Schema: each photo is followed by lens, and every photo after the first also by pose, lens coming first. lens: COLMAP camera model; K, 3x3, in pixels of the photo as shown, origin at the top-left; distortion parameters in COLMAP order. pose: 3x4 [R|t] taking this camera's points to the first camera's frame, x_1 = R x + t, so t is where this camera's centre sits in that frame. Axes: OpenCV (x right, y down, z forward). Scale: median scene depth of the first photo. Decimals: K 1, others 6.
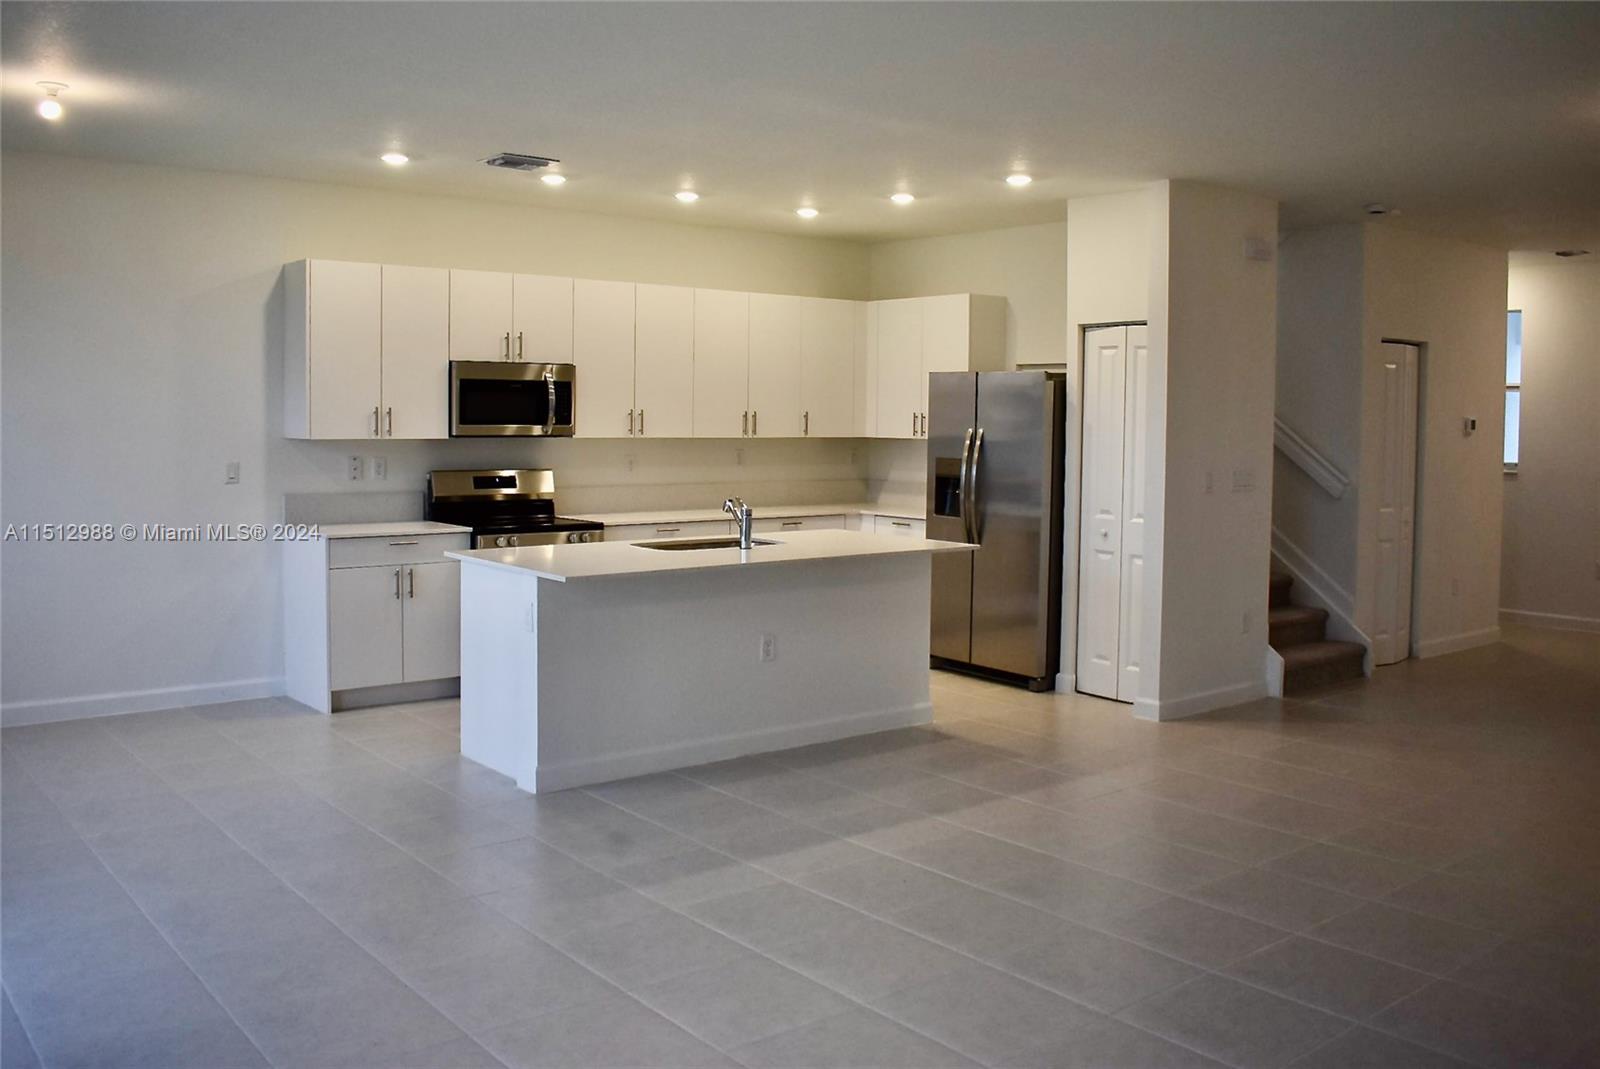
lens RADIAL K [[1487.0, 0, 800.0], [0, 1487.0, 534.5], [0, 0, 1]] dist [-0.096303, 0.003592]
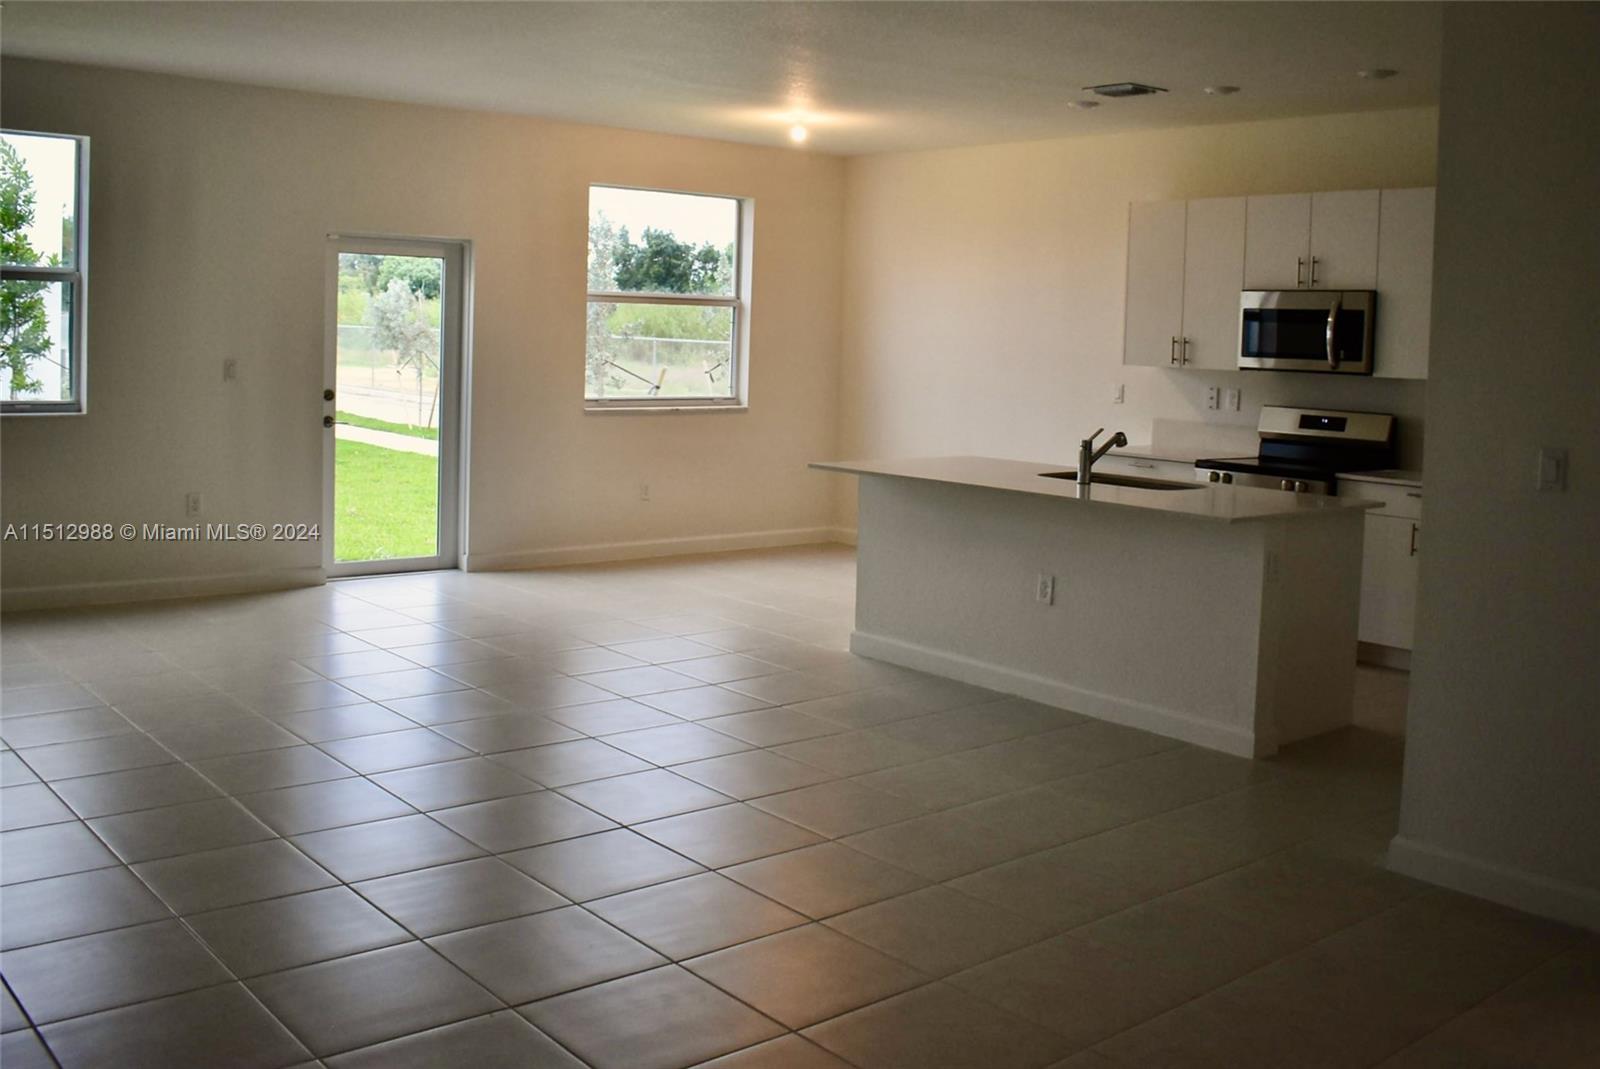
lens RADIAL K [[1487.0, 0, 800.0], [0, 1487.0, 534.5], [0, 0, 1]] dist [-0.096303, 0.003592]
pose [[0.005416, 0.120764, -0.992666, 0.687913], [-0.107870, 0.986959, 0.119481, -0.039715], [0.994150, 0.106432, 0.018372, 0.645445]]
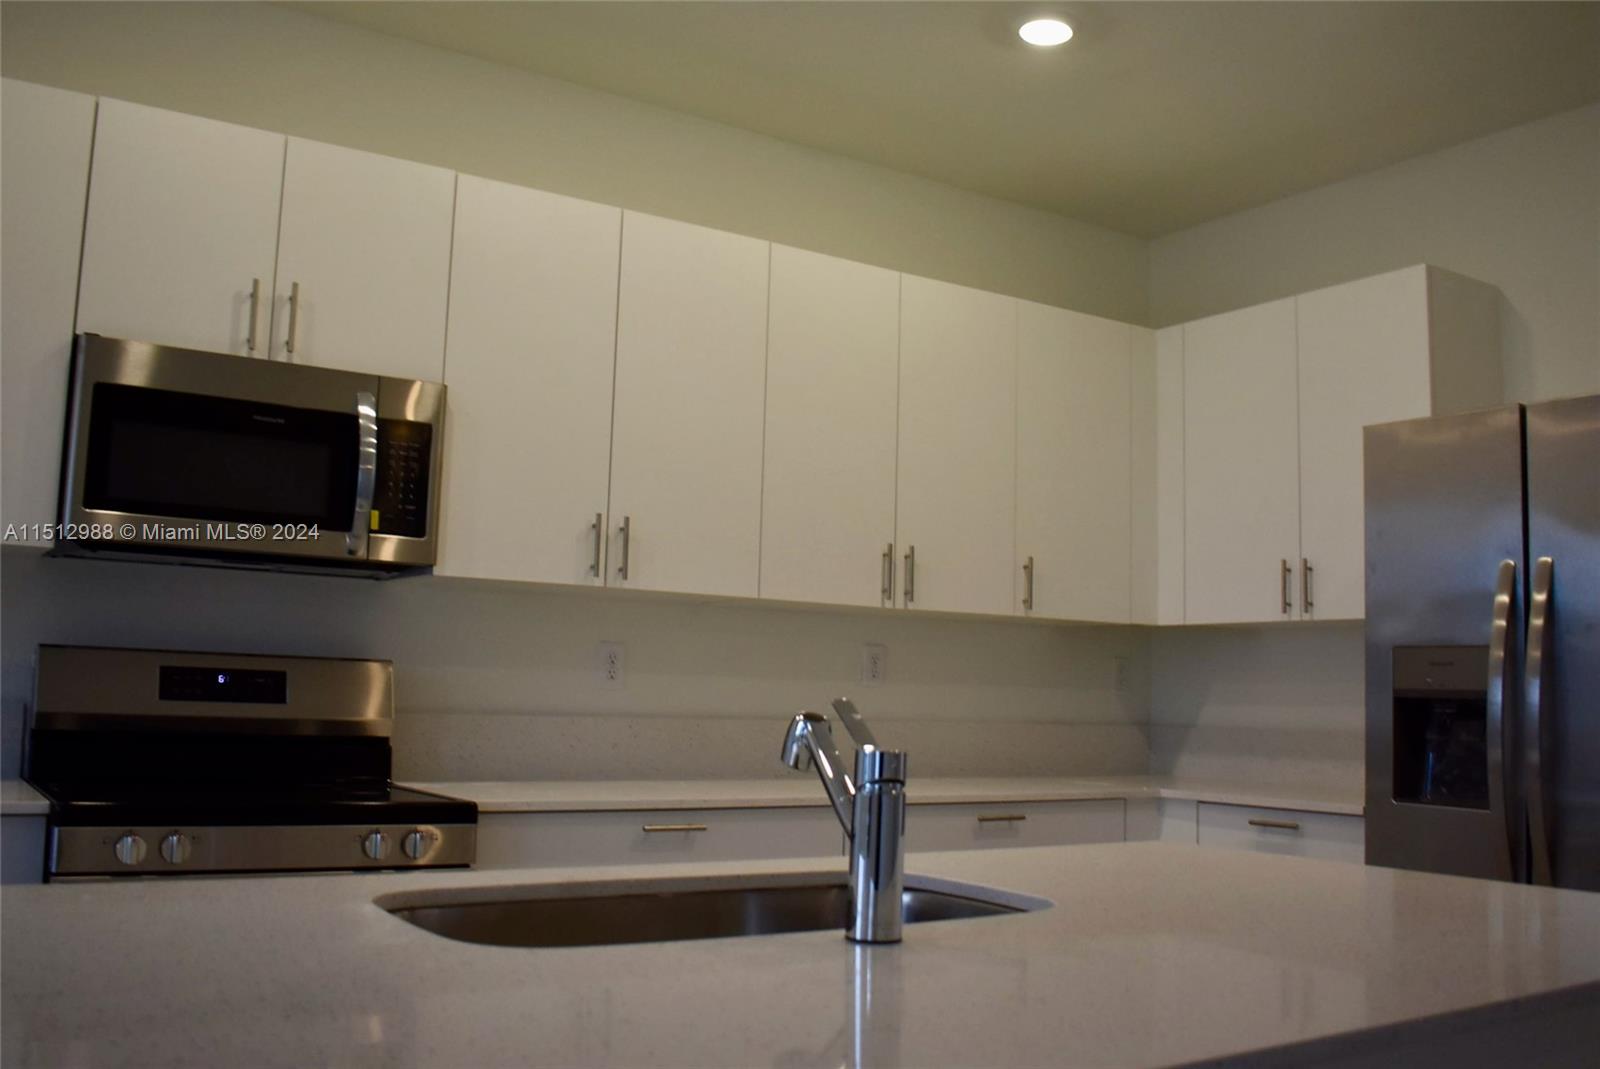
lens RADIAL K [[1487.0, 0, 800.0], [0, 1487.0, 534.5], [0, 0, 1]] dist [-0.096303, 0.003592]
pose [[0.995025, 0.008217, -0.099282, -0.021053], [-0.026971, 0.981593, -0.189073, -0.006091], [0.095901, 0.190810, 0.976931, 0.619454]]
